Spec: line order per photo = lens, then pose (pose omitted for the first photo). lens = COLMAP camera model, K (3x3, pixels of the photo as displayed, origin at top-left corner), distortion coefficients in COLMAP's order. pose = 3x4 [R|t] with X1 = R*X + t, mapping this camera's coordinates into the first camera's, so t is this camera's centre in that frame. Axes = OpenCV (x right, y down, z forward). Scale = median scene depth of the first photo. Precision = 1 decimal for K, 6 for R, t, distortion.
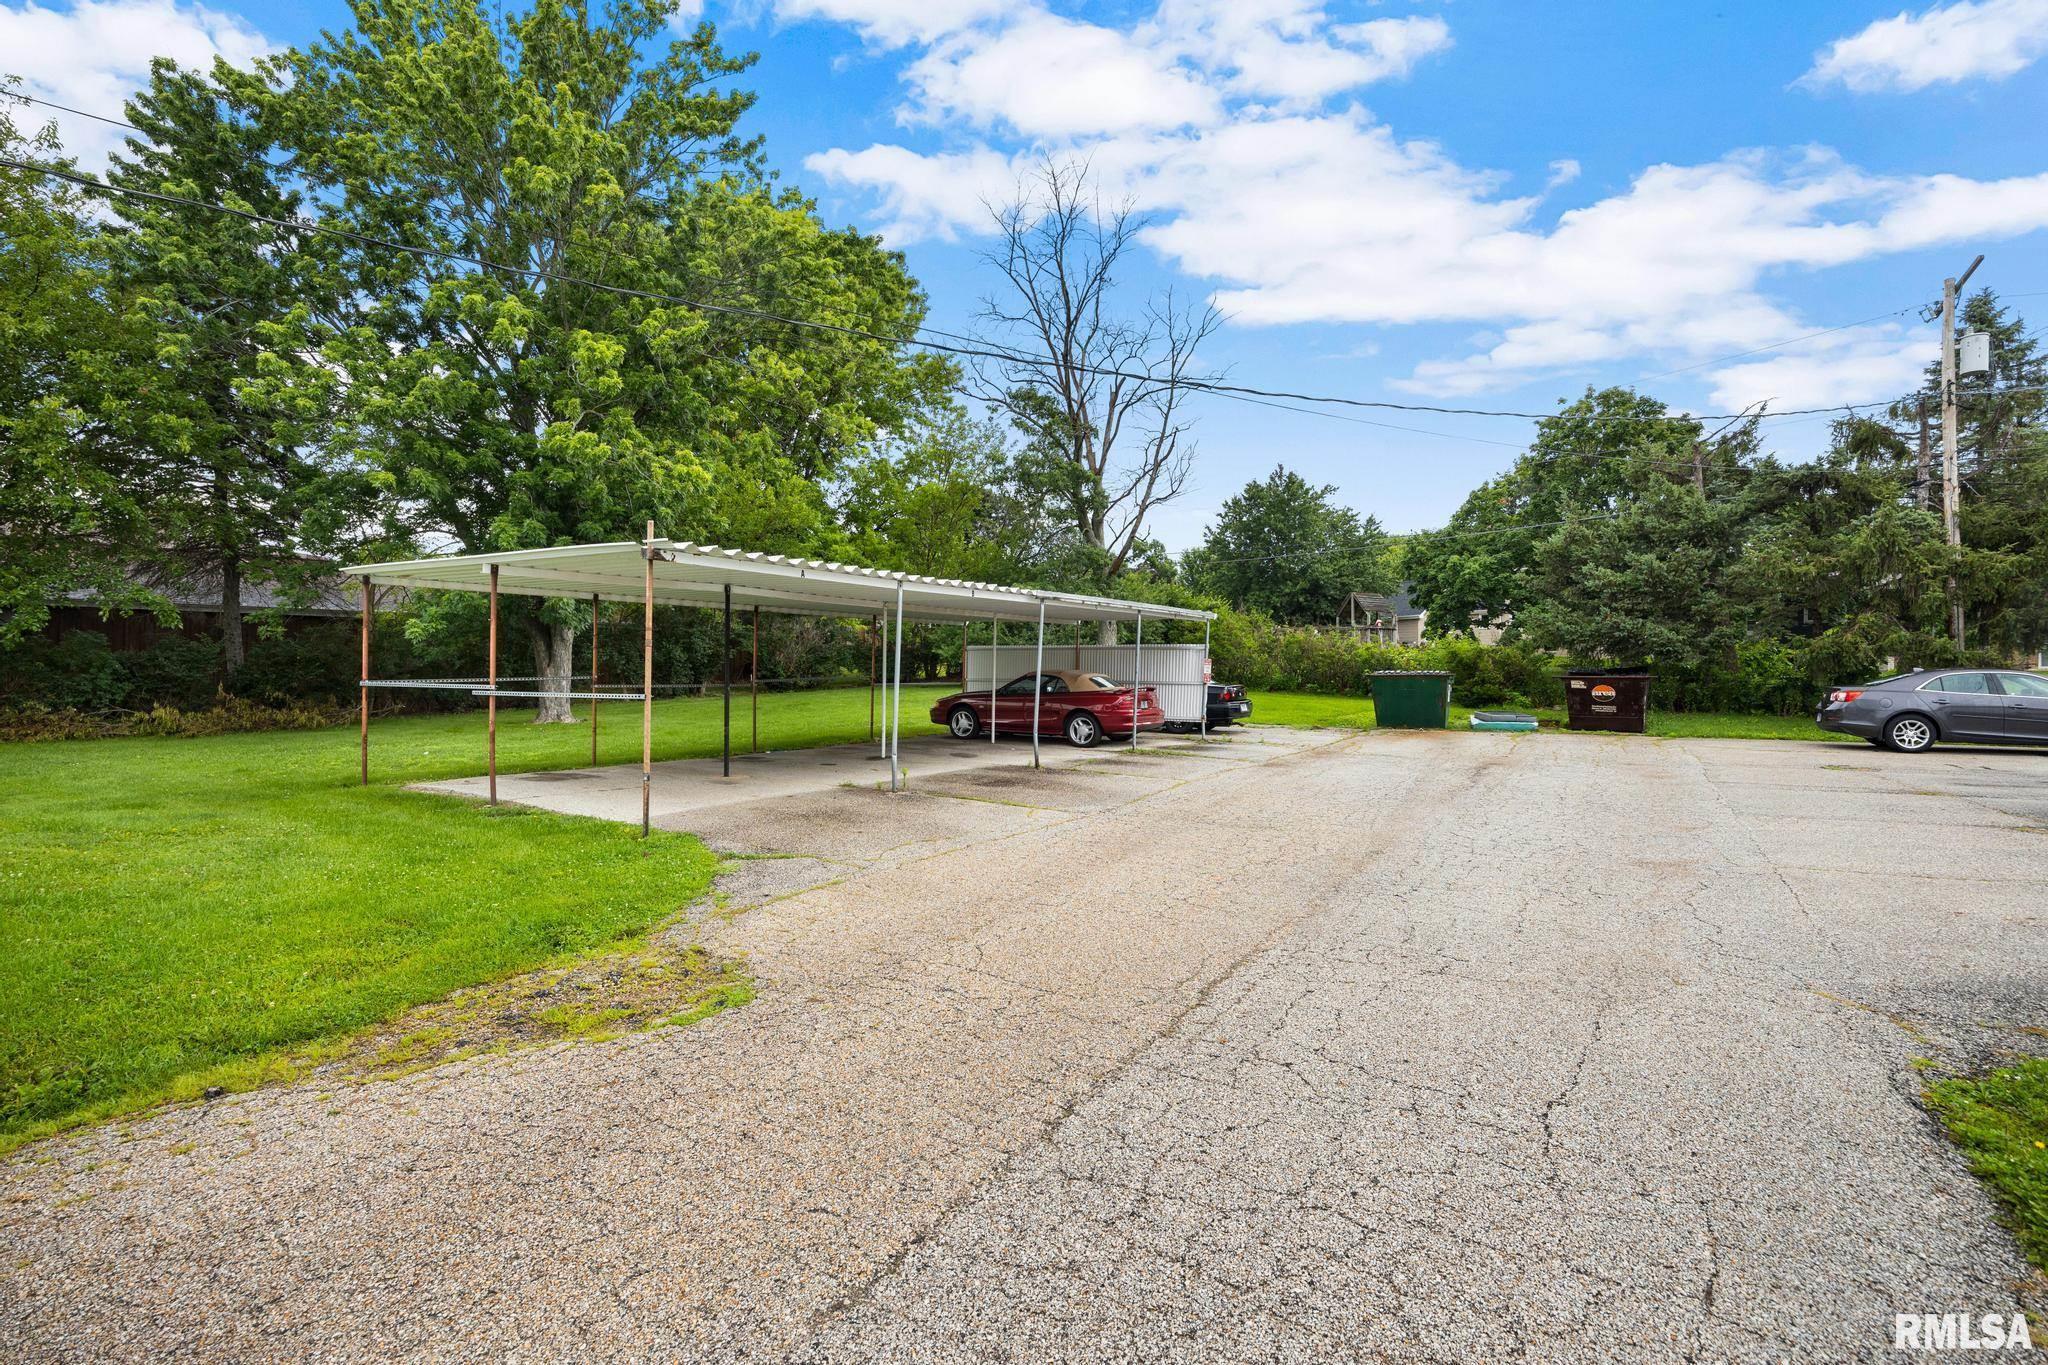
lens RADIAL K [[962.2, 0, 1023.5], [0, 962.2, 675.0], [0, 0, 1]] dist [-0.022395, -0.000411]
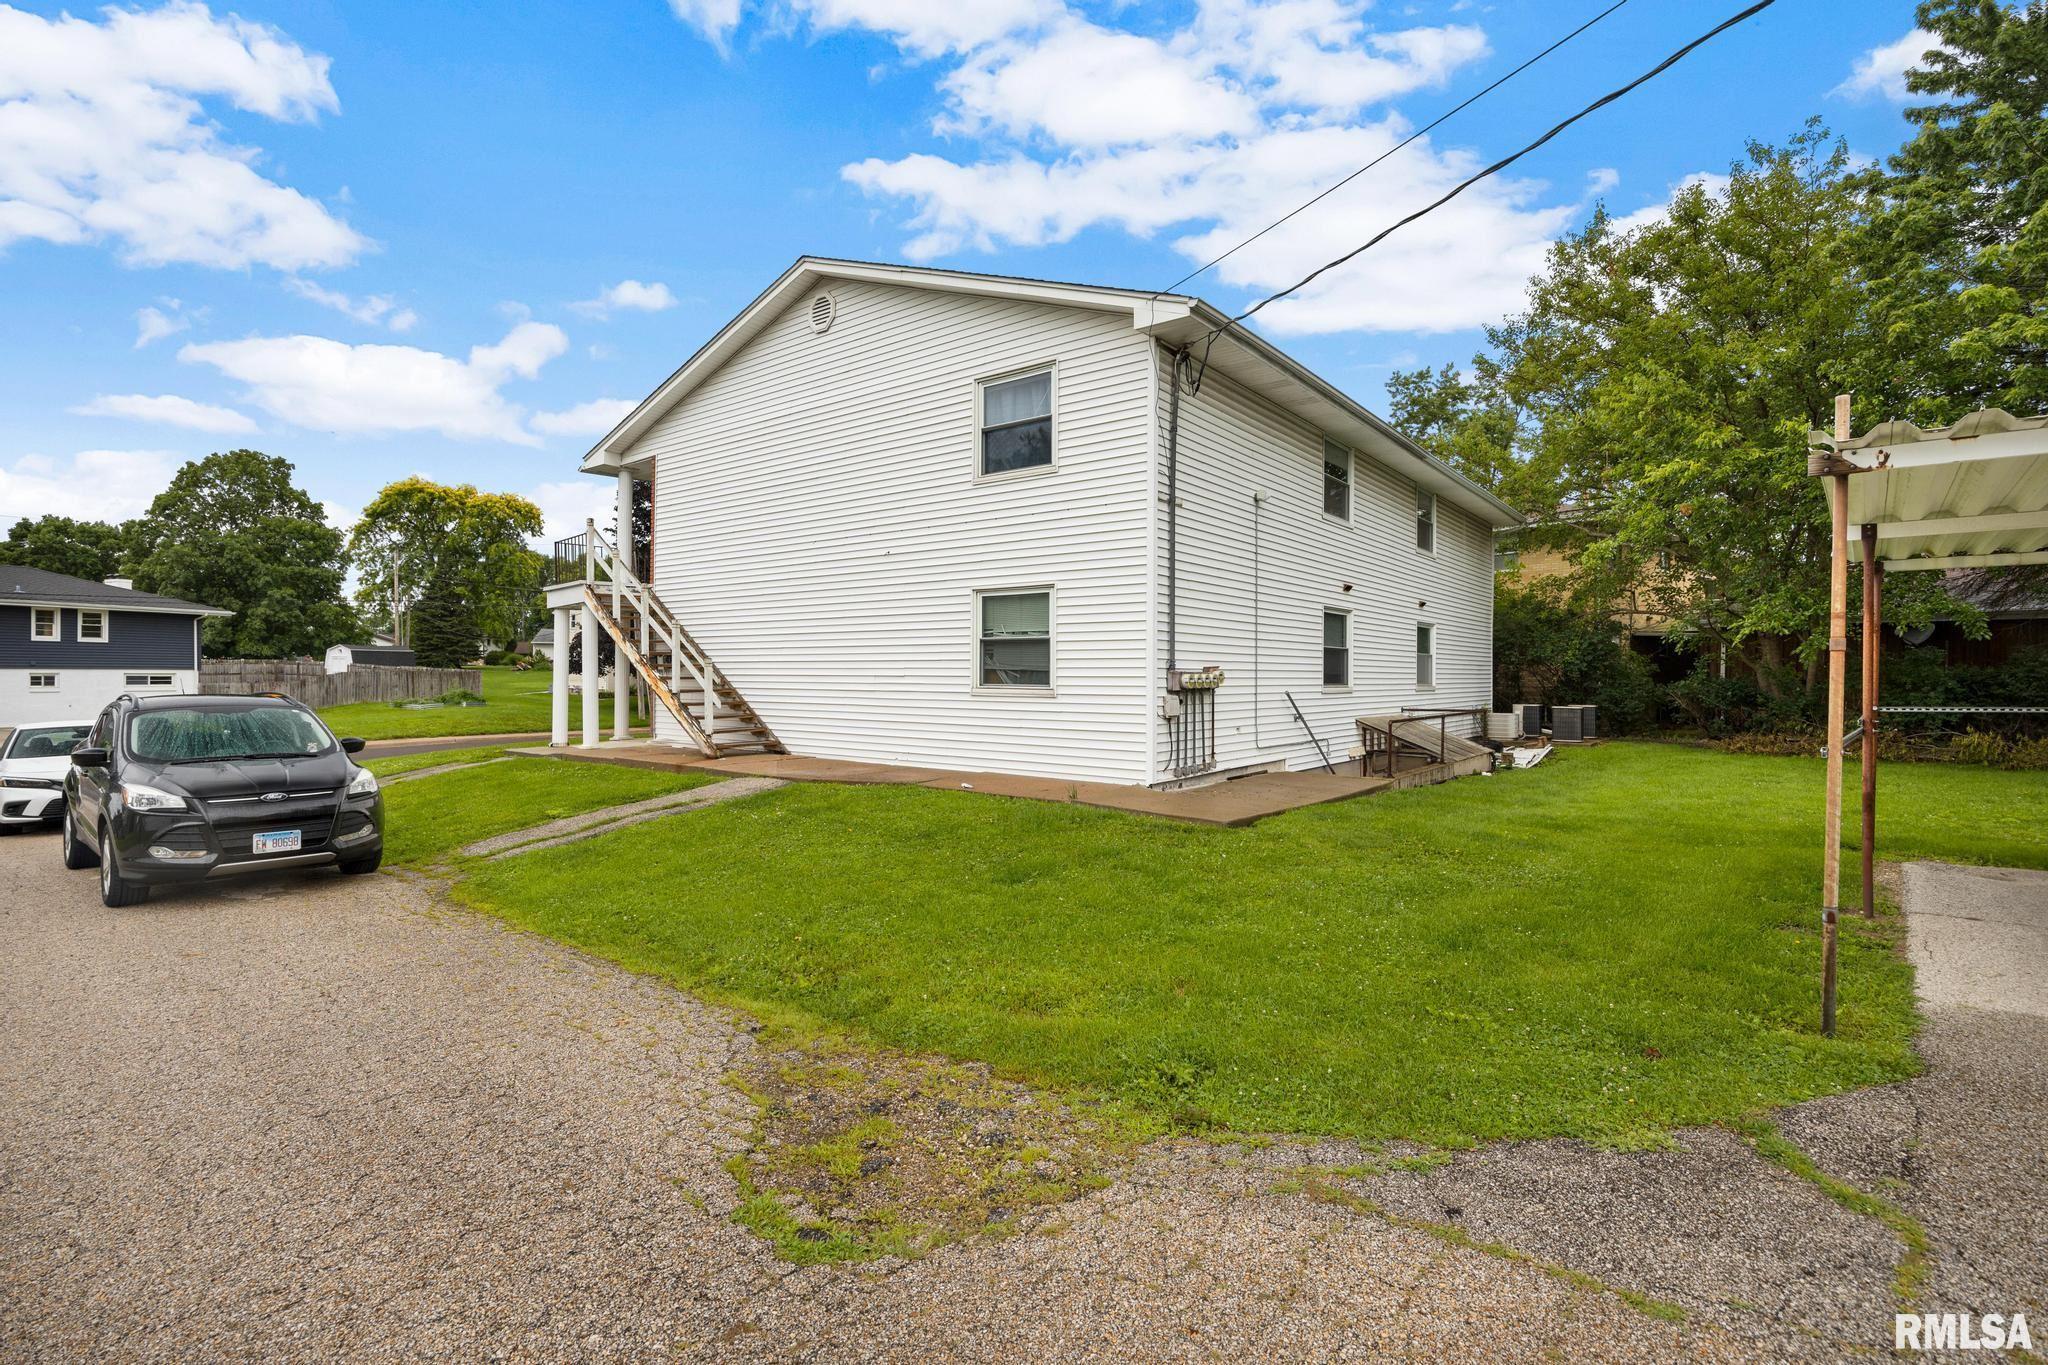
lens RADIAL K [[962.2, 0, 1023.8], [0, 962.2, 680.8], [0, 0, 1]] dist [-0.022395, -0.000411]
pose [[-0.137743, 0.002212, -0.990466, 0.201490], [-0.013693, 0.999898, 0.004137, -0.014711], [0.990373, 0.014132, -0.137699, 0.897032]]
